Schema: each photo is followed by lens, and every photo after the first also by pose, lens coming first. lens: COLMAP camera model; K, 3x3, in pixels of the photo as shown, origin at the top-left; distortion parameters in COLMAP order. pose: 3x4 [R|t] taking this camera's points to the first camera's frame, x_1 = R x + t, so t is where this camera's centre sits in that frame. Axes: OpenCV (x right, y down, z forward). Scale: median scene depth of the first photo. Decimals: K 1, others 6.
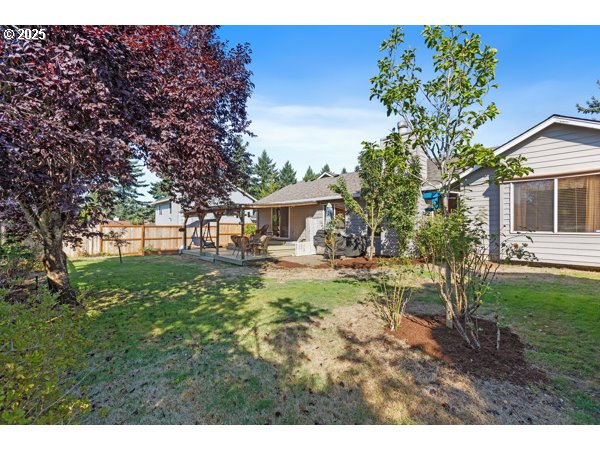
lens RADIAL K [[453.4, 0, 300.0], [0, 453.4, 225.0], [0, 0, 1]] dist [0.004139, 0.001319]
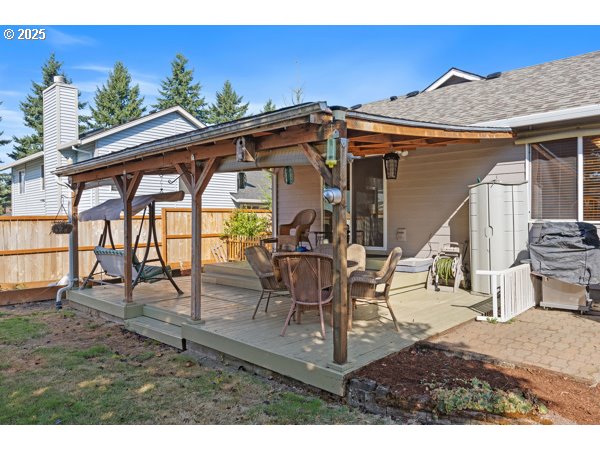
lens RADIAL K [[541.4, 0, 288.8], [0, 541.4, 223.4], [0, 0, 1]] dist [0.004671, 0.000052]
pose [[0.994003, -0.013809, 0.108473, -0.139023], [0.012254, 0.999813, 0.014984, 0.003456], [-0.108660, -0.013565, 0.993986, 0.584378]]
